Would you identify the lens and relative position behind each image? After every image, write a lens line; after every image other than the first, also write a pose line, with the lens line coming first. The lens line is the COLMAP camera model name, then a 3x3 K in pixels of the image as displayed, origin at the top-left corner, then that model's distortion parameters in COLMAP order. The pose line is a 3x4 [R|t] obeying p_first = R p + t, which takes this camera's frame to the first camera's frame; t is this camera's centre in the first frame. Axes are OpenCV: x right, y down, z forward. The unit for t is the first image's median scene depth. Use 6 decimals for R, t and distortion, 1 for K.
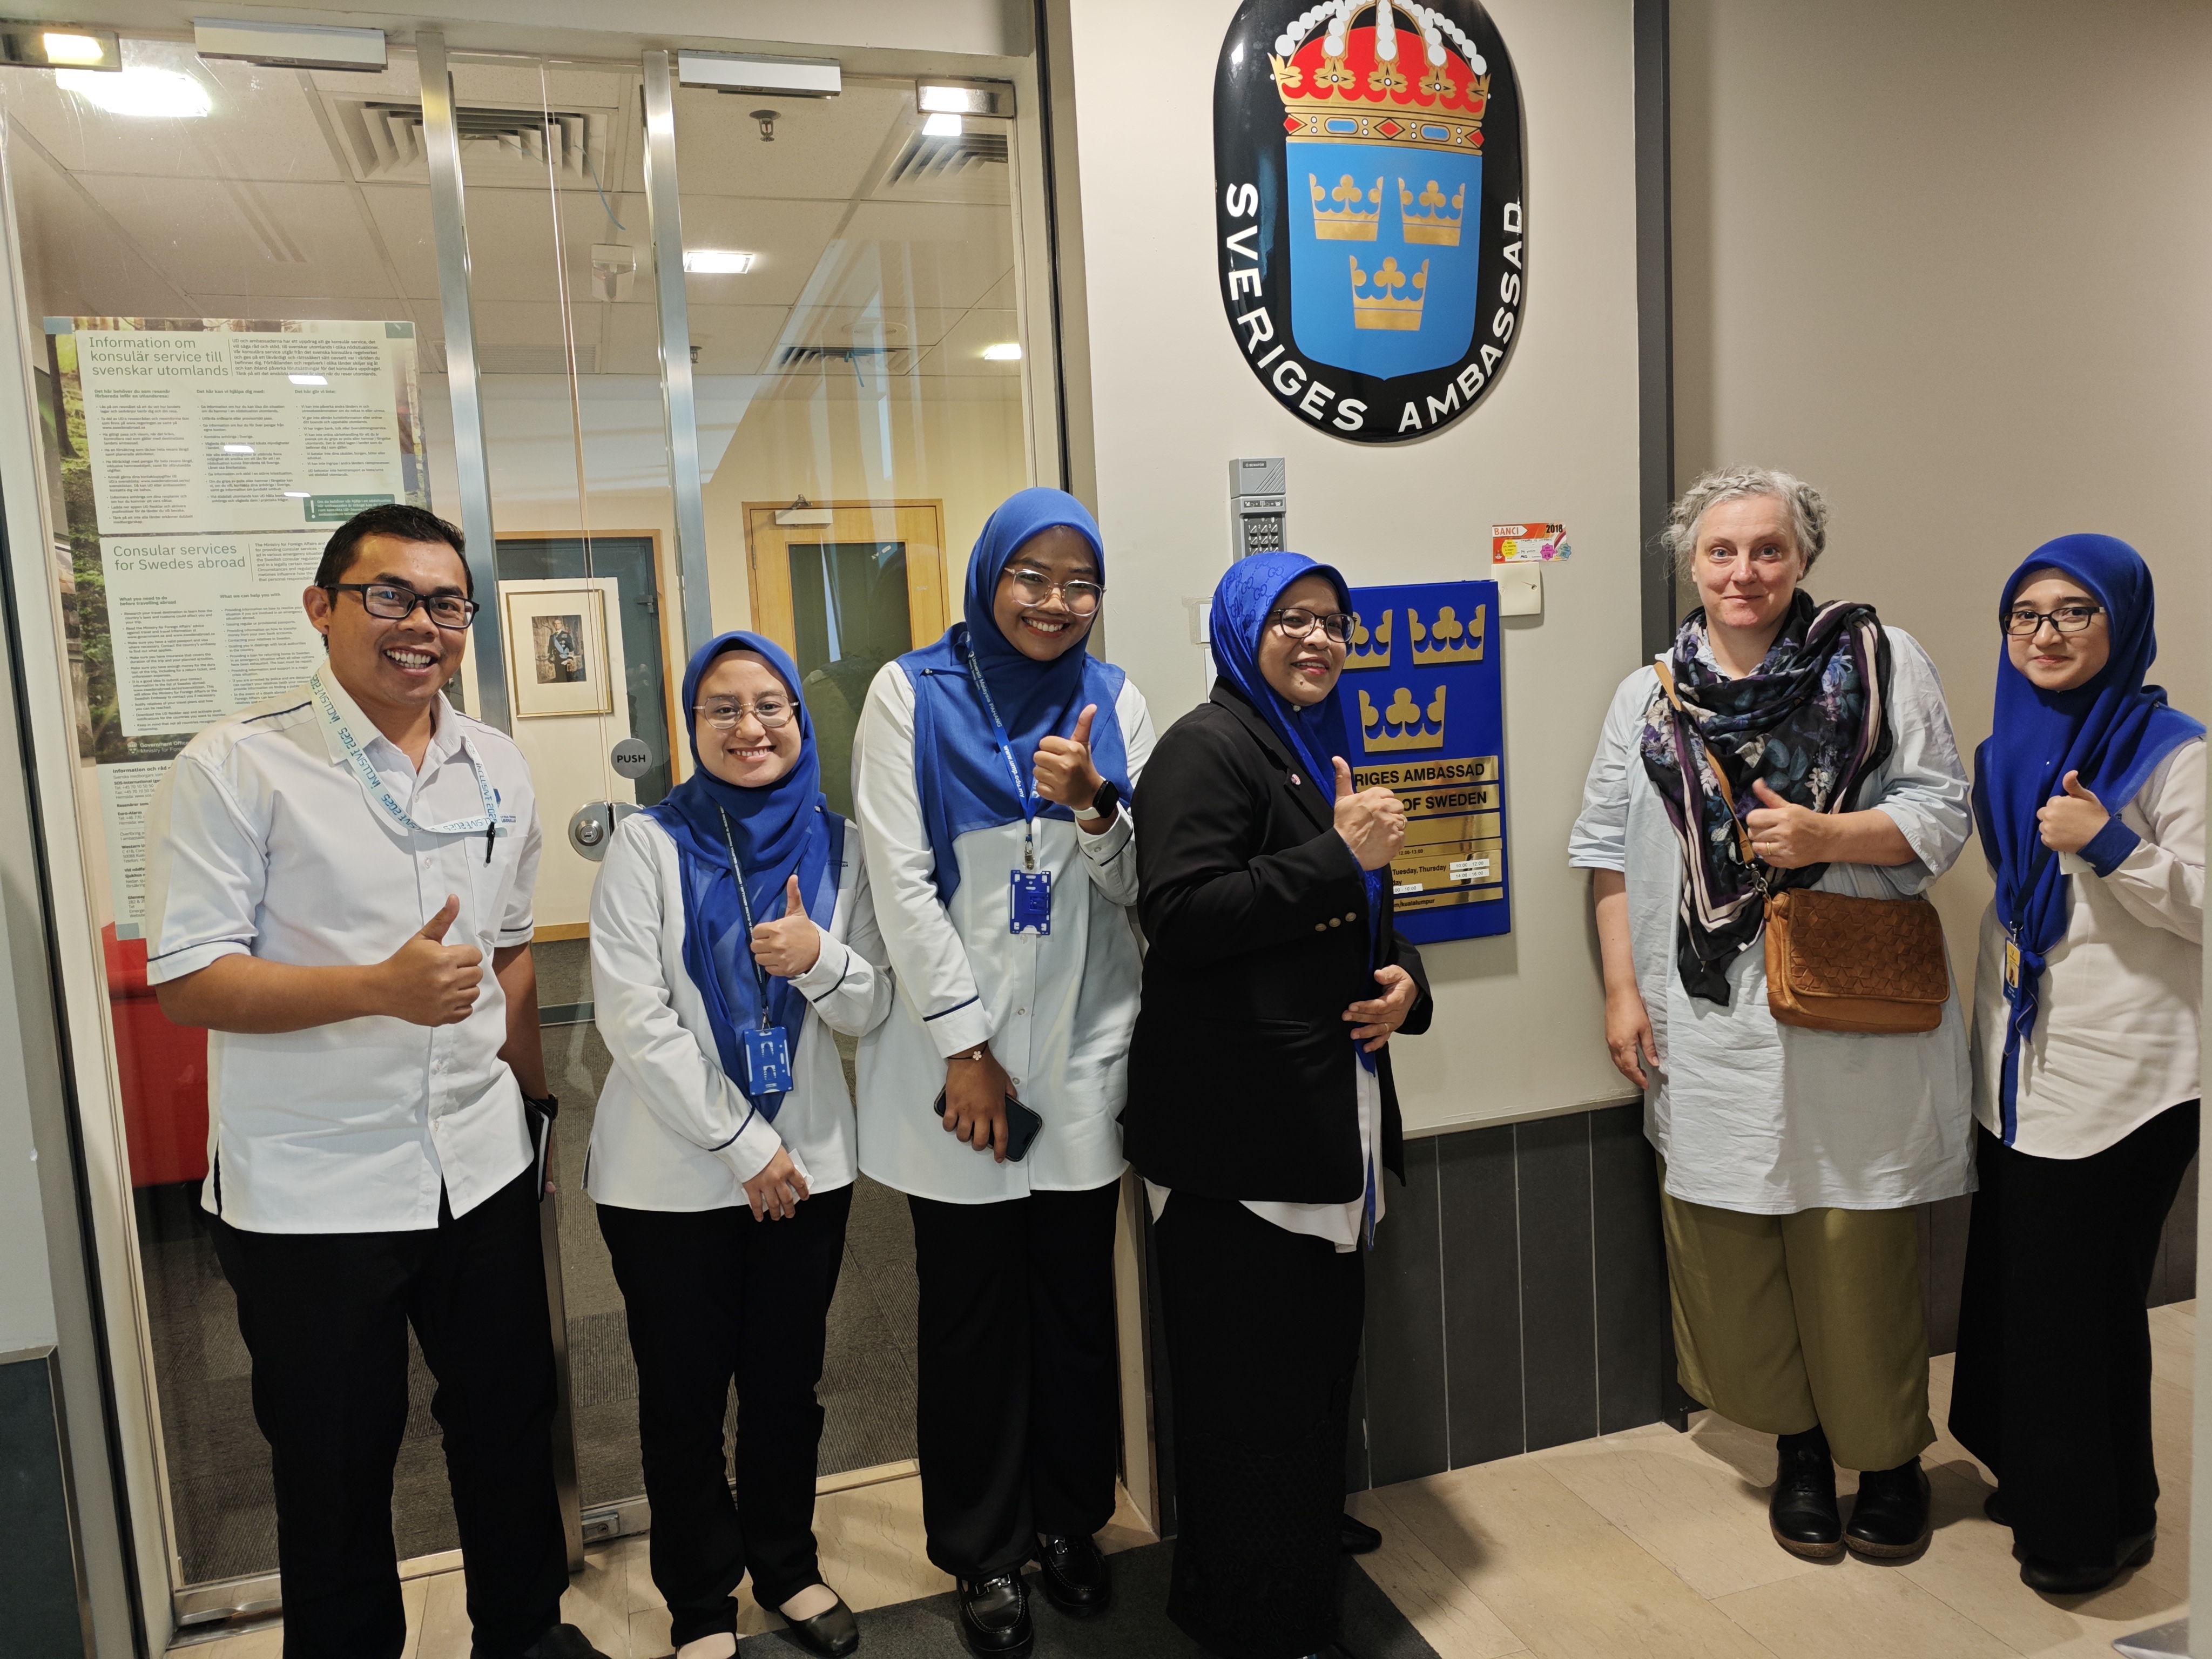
lens RADIAL K [[1599.7, 0, 1106.0], [0, 1599.7, 829.5], [0, 0, 1]] dist [0.000111, -0.003220]
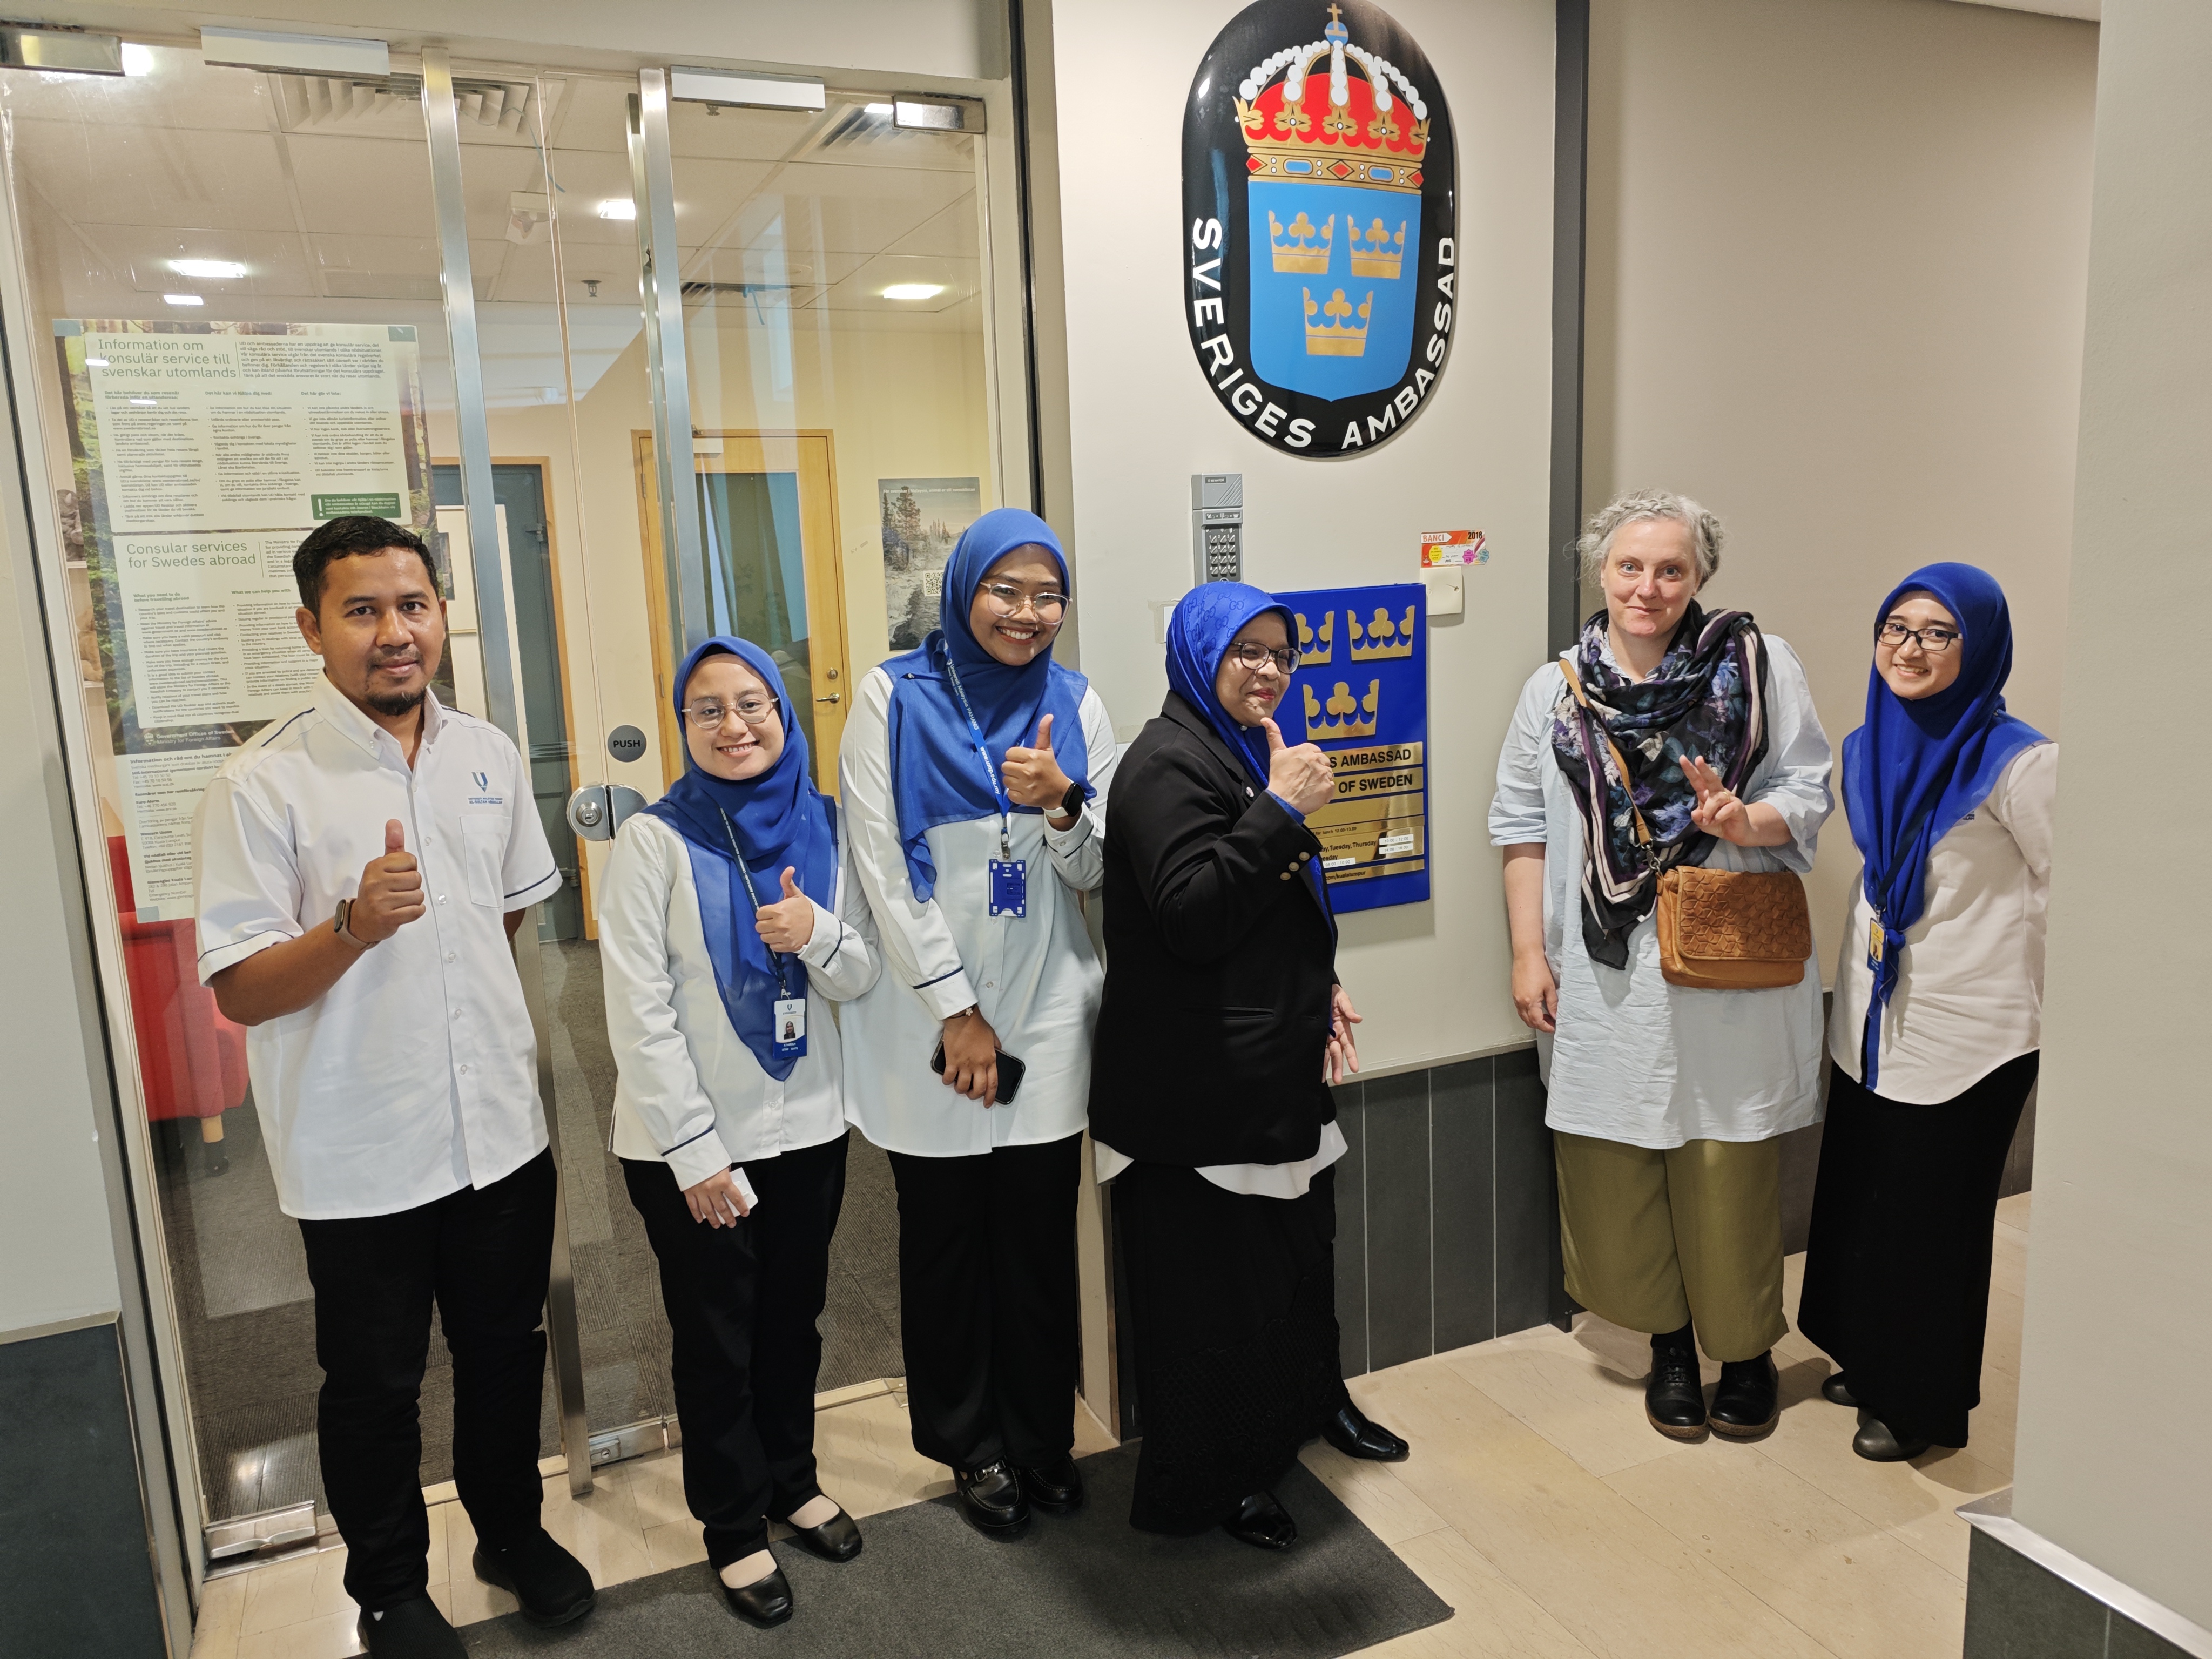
lens RADIAL K [[1575.8, 0, 1106.0], [0, 1575.8, 829.5], [0, 0, 1]] dist [0.014335, -0.018465]
pose [[0.995636, -0.002168, 0.093300, -0.082644], [-0.003045, 0.998443, 0.055691, -0.049302], [-0.093276, -0.055732, 0.994079, -0.077352]]
